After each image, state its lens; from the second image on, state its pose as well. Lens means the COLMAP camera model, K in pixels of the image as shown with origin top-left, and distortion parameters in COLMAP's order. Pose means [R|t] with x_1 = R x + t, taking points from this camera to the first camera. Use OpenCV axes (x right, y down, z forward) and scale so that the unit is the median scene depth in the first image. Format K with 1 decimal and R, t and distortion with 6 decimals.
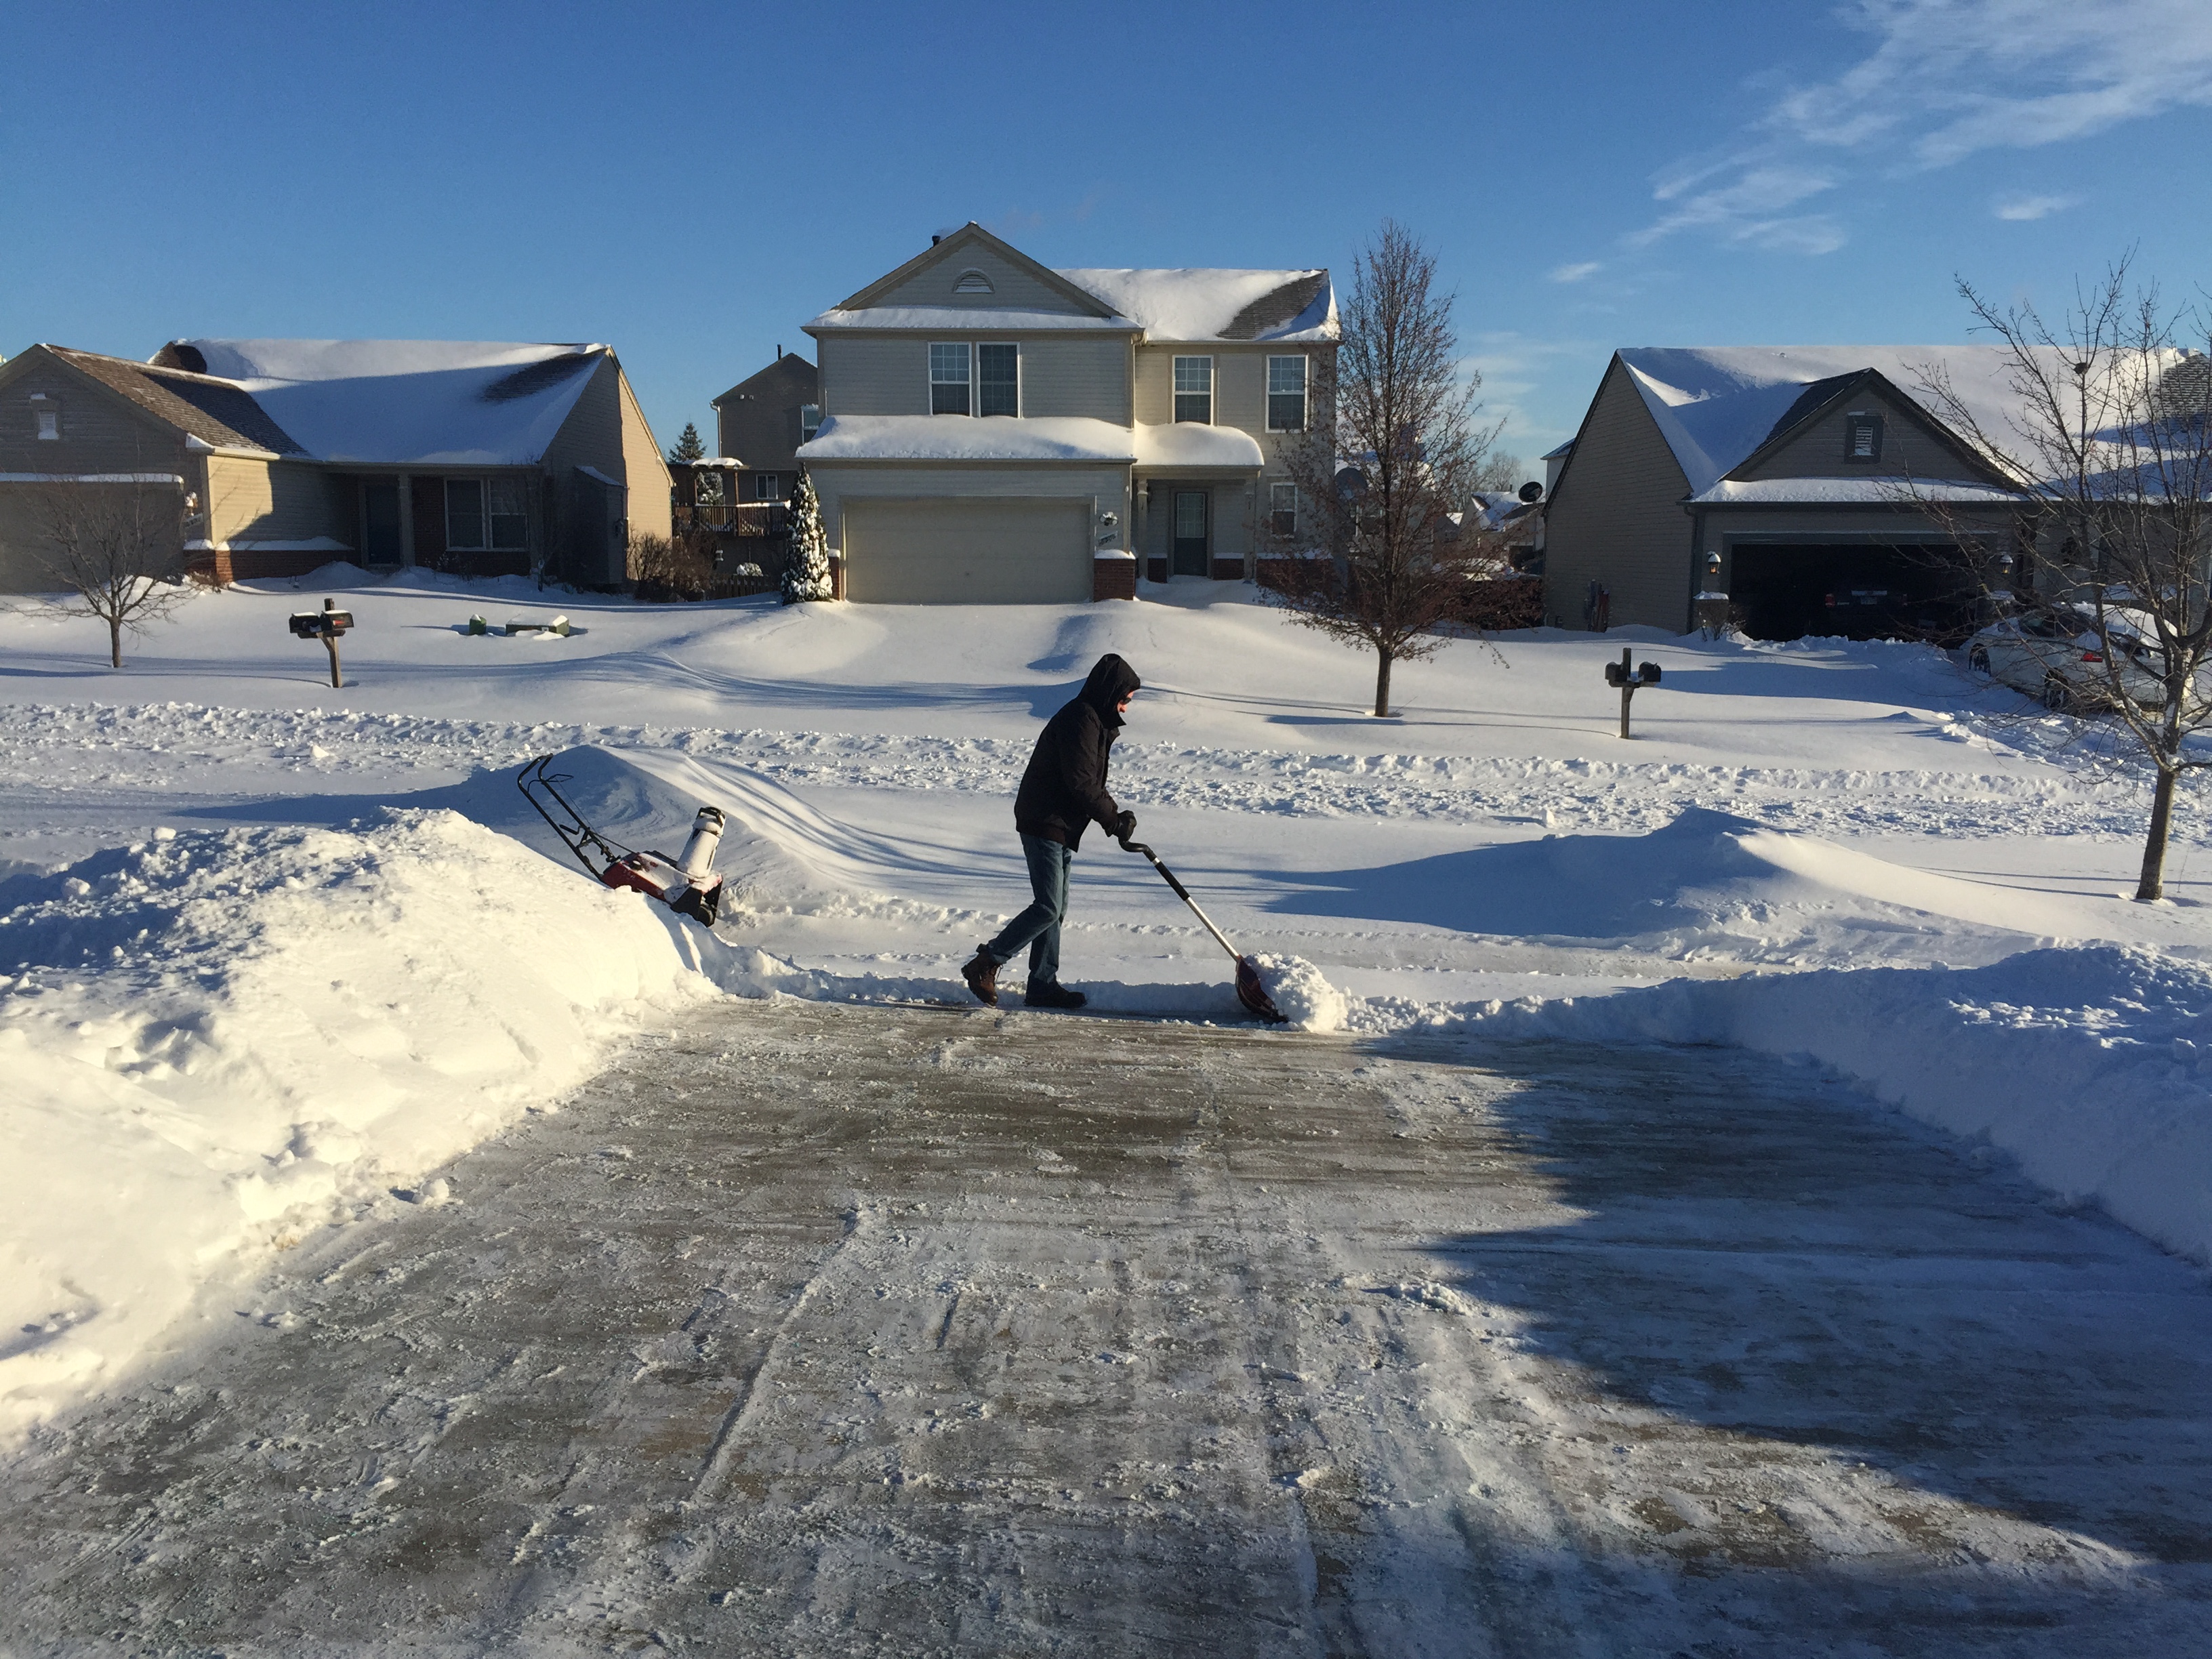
lens RADIAL K [[1939.3, 0, 1092.7], [0, 1939.3, 816.5], [0, 0, 1]] dist [0.074319, -0.106451]
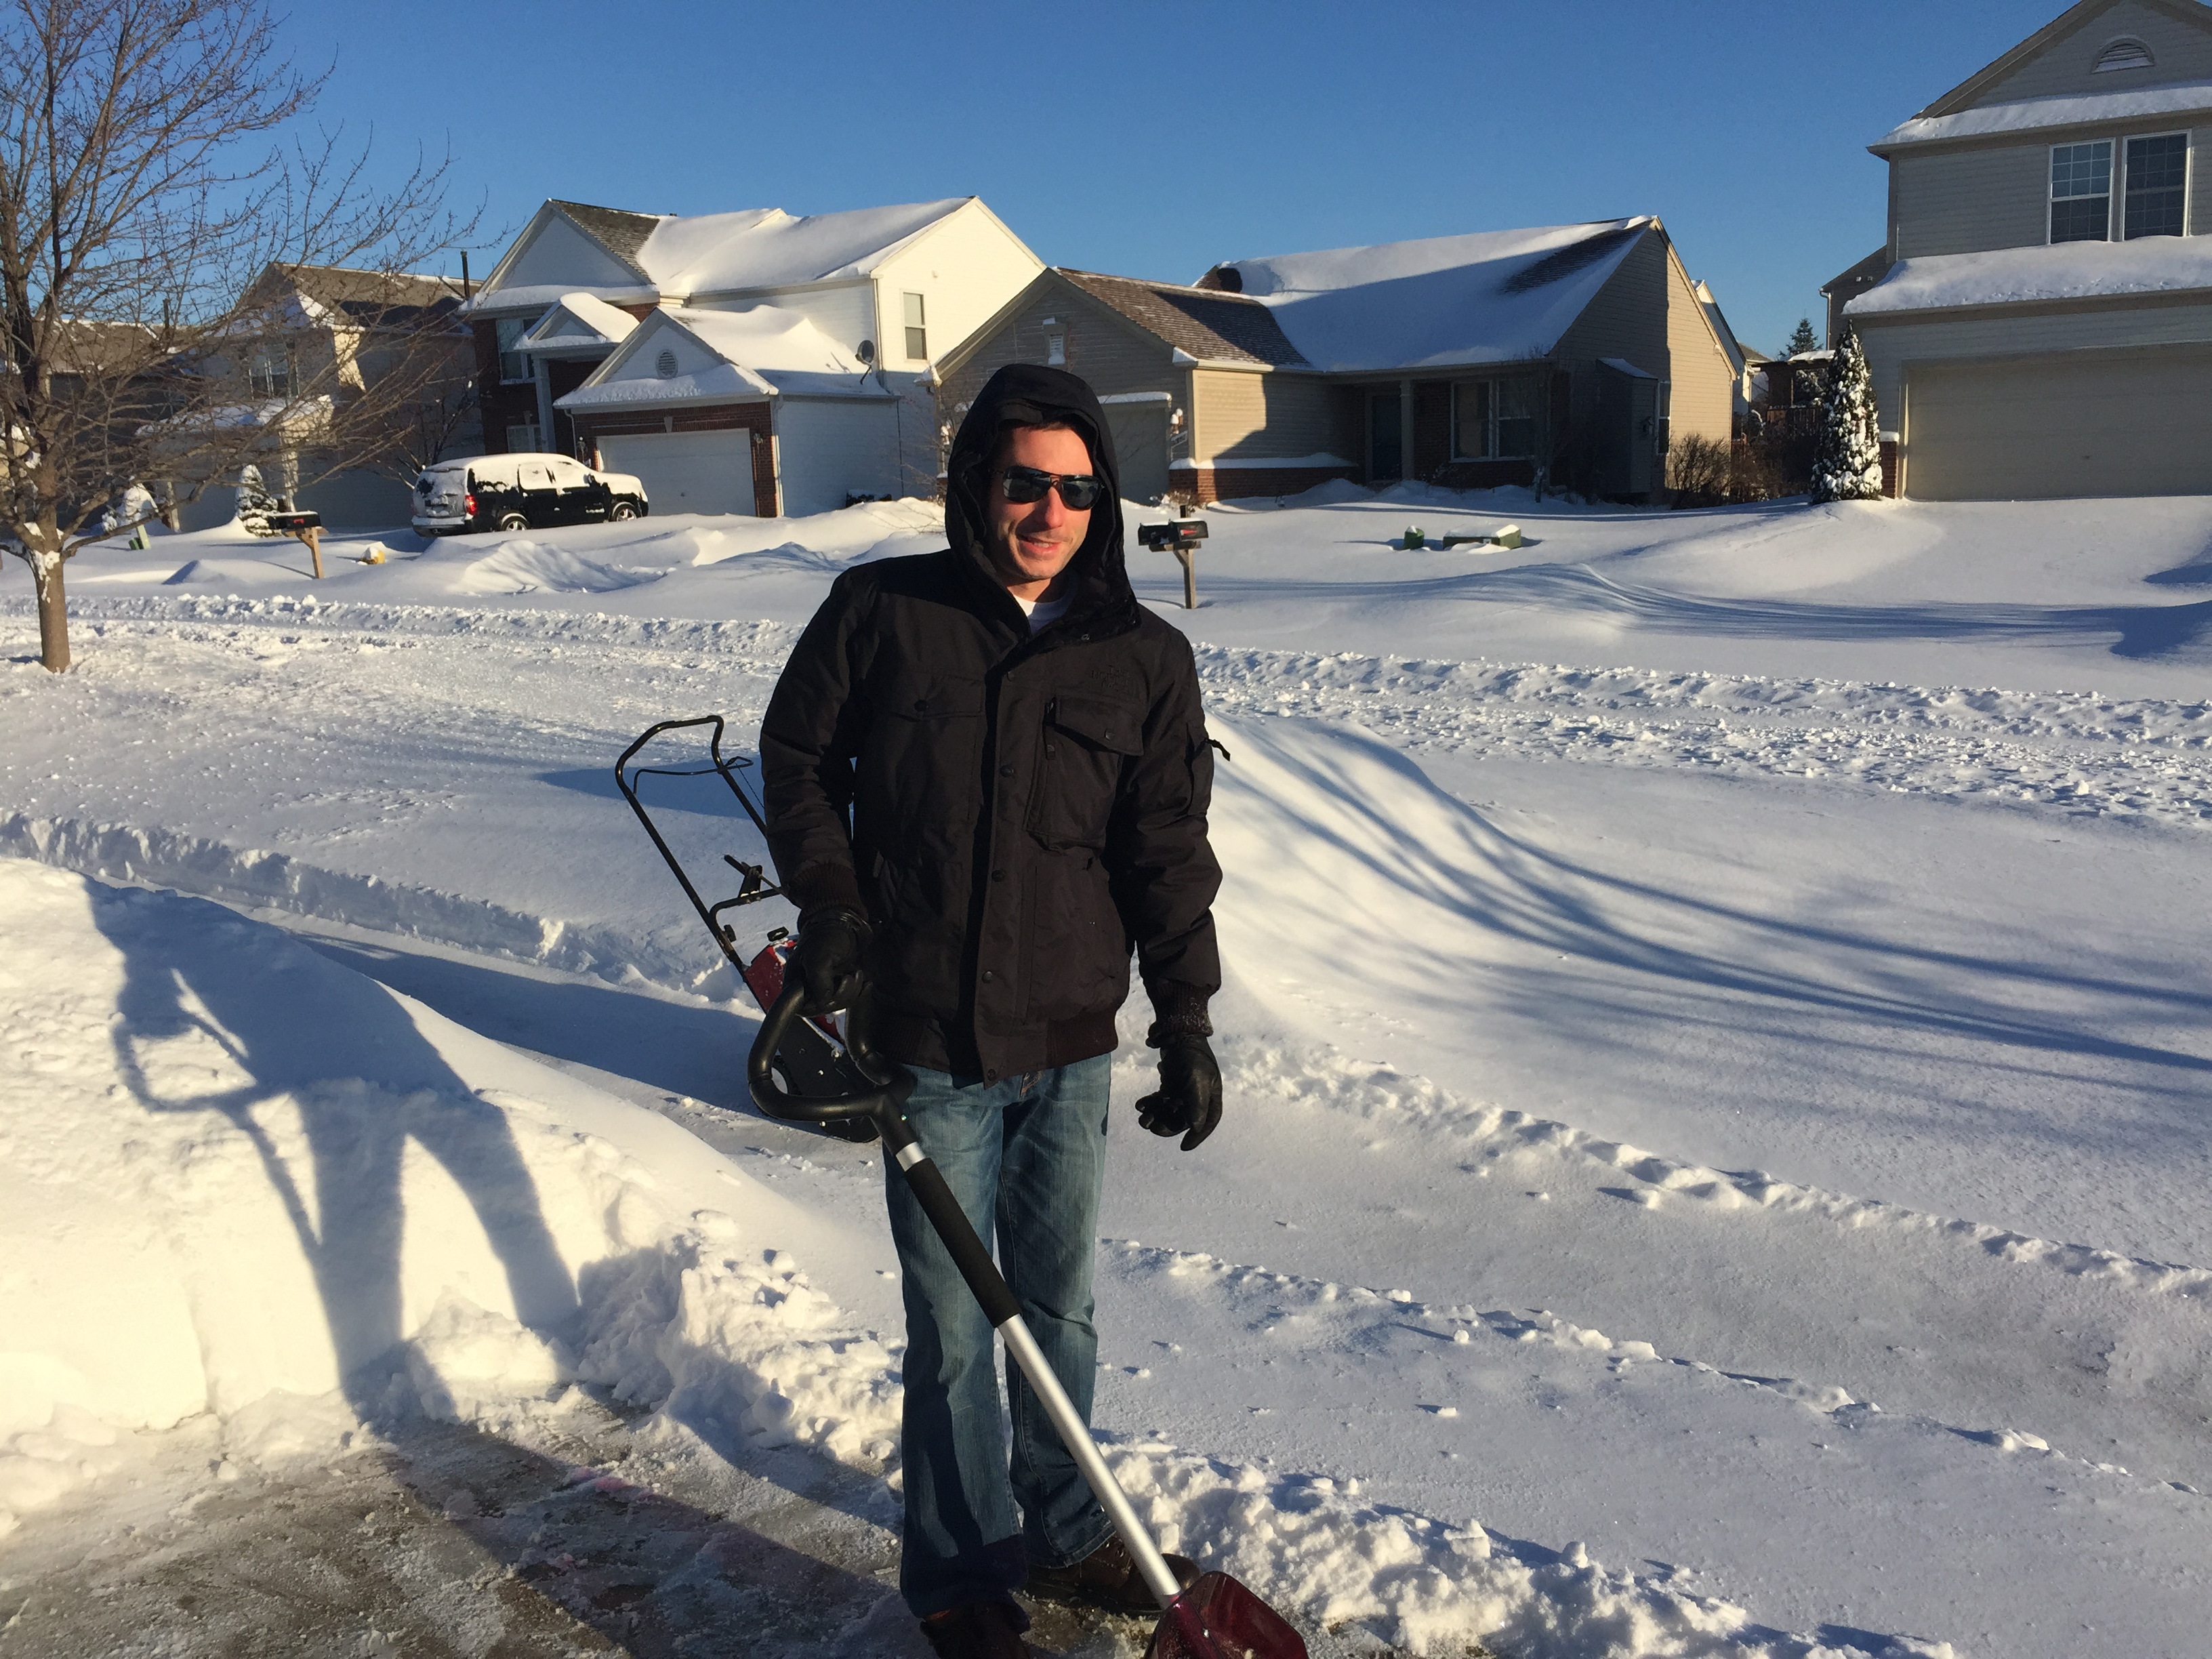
lens RADIAL K [[1864.3, 0, 1093.8], [0, 1864.3, 776.8], [0, 0, 1]] dist [0.082997, -0.120767]
pose [[0.831288, 0.052967, -0.553312, 0.042310], [-0.042705, 0.998593, 0.031434, -0.019587], [0.554198, -0.002501, 0.832381, 0.352561]]
